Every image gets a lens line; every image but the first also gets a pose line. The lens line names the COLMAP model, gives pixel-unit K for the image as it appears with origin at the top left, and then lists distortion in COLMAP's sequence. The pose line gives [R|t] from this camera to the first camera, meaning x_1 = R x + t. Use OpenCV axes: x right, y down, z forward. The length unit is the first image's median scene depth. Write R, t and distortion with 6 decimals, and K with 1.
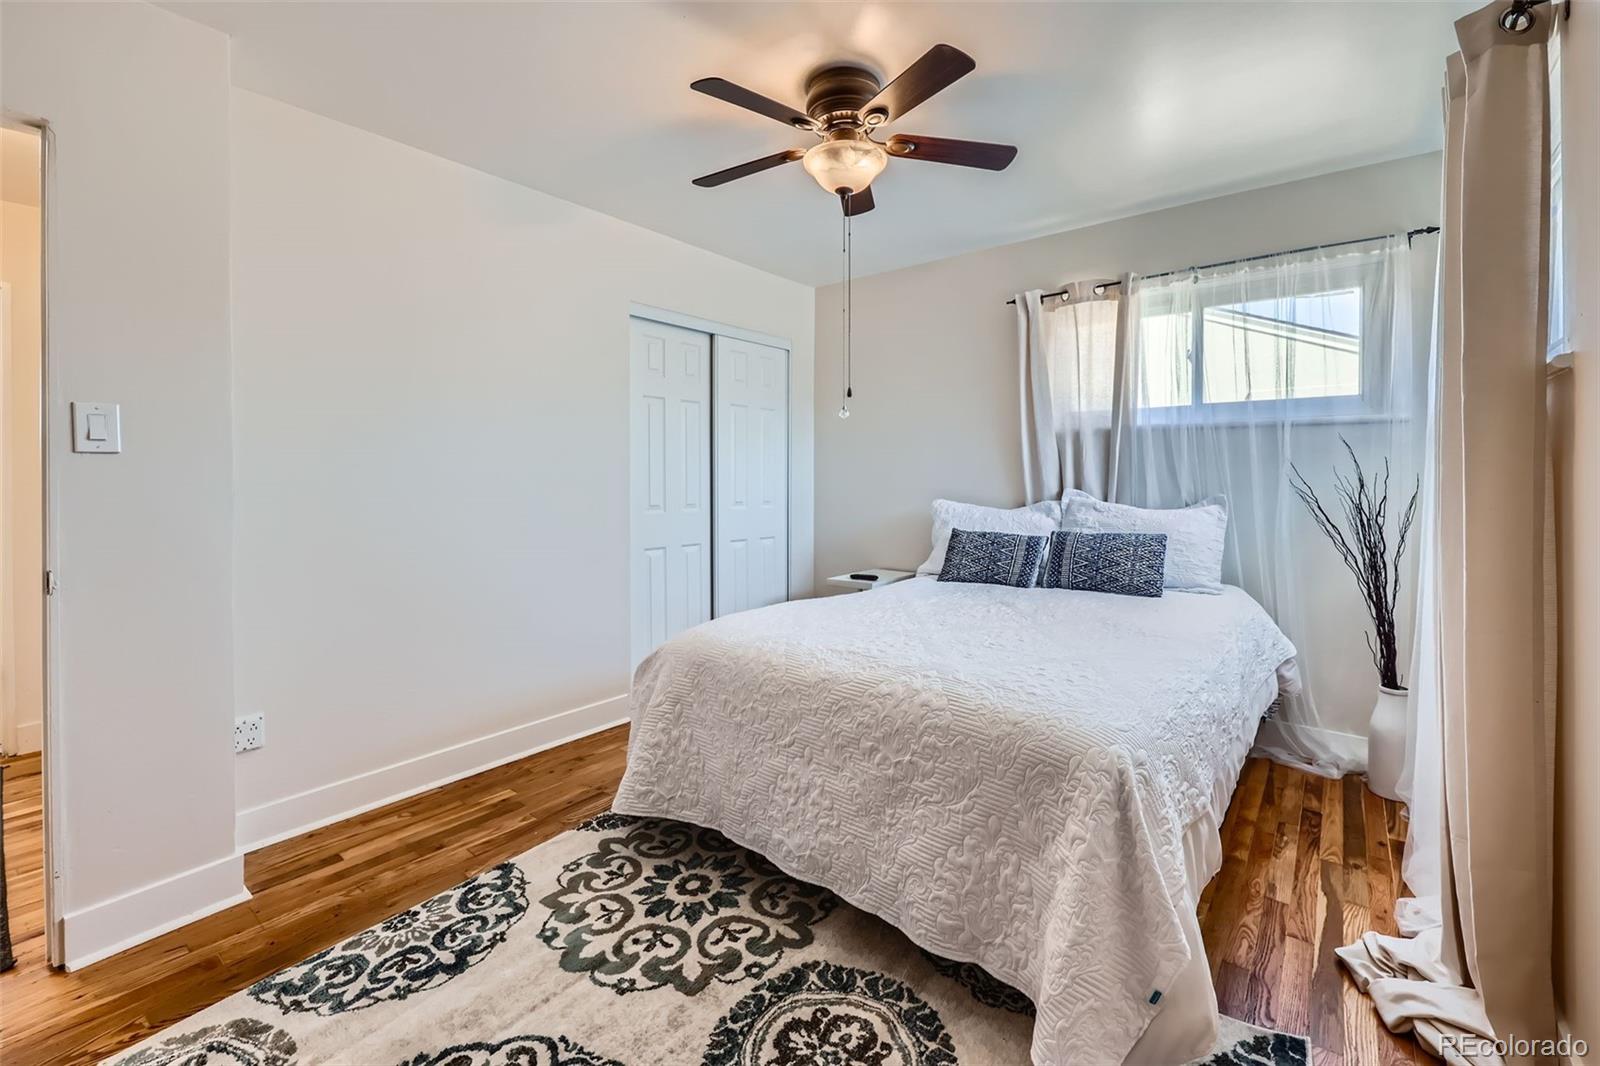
lens RADIAL K [[665.9, 0, 795.6], [0, 665.9, 482.8], [0, 0, 1]] dist [-0.002821, 0.000282]
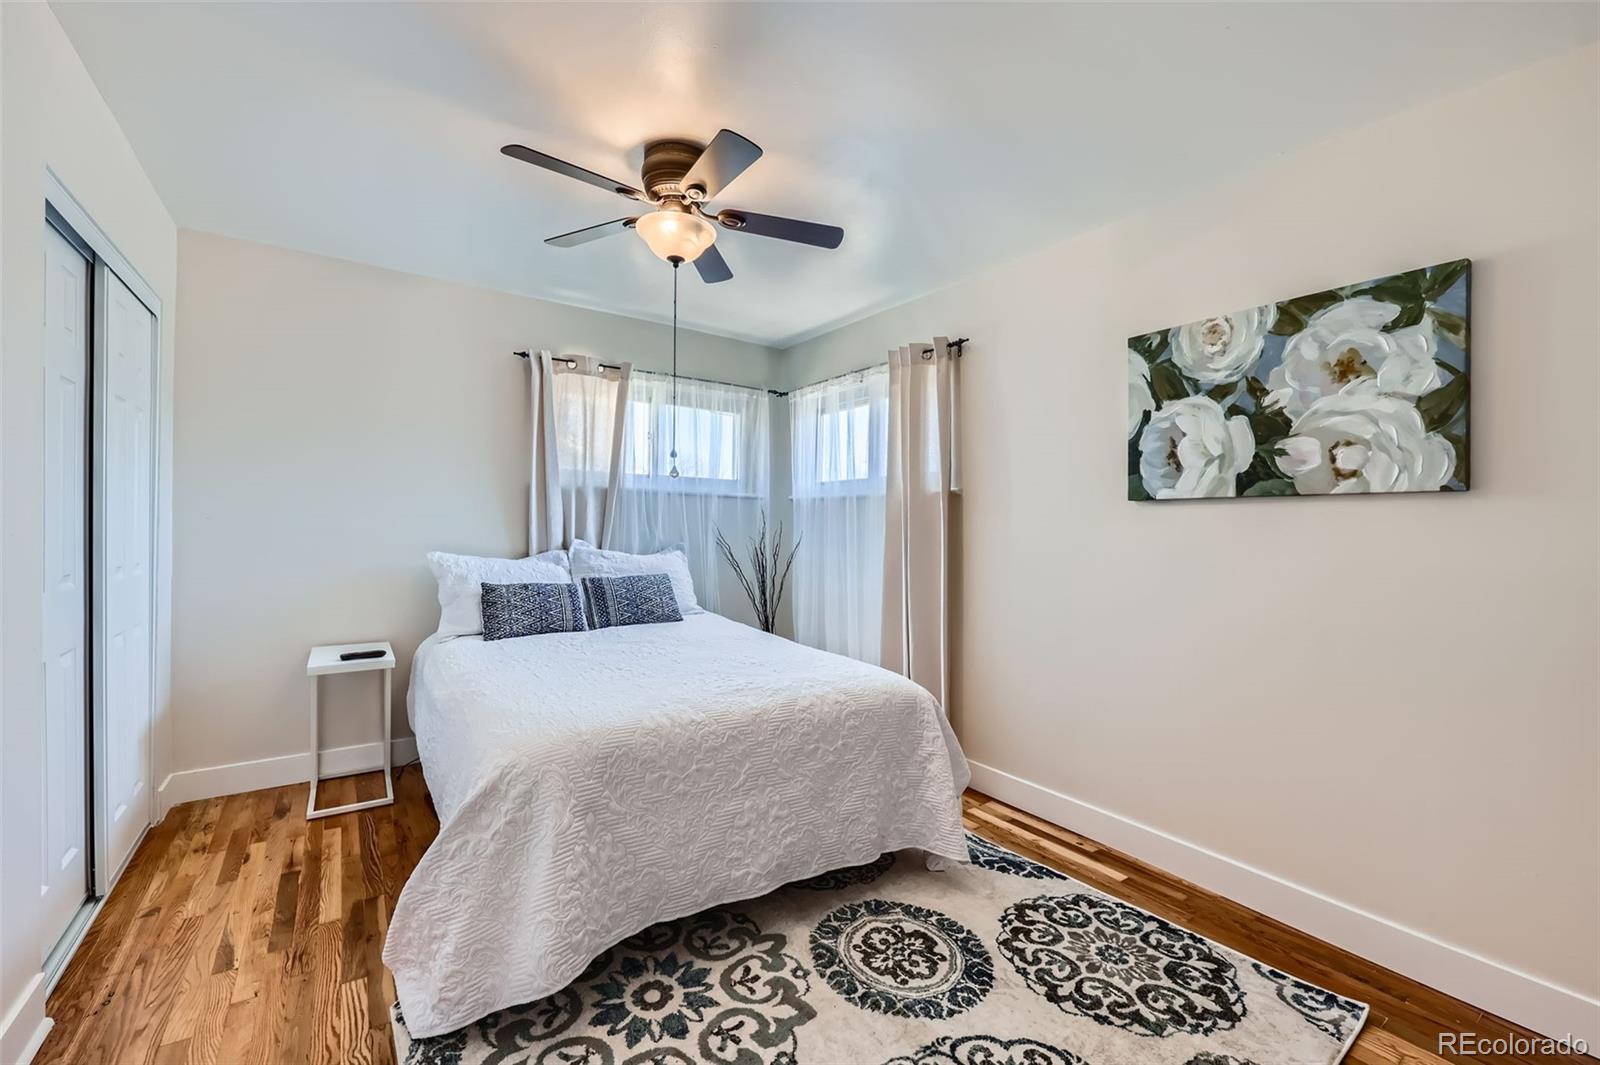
lens RADIAL K [[665.9, 0, 796.5], [0, 665.9, 530.7], [0, 0, 1]] dist [-0.002821, 0.000282]
pose [[0.282623, 0.001760, 0.959229, -0.940773], [-0.009927, 0.999950, 0.001090, -0.017223], [-0.959180, -0.009830, 0.282627, 0.566750]]
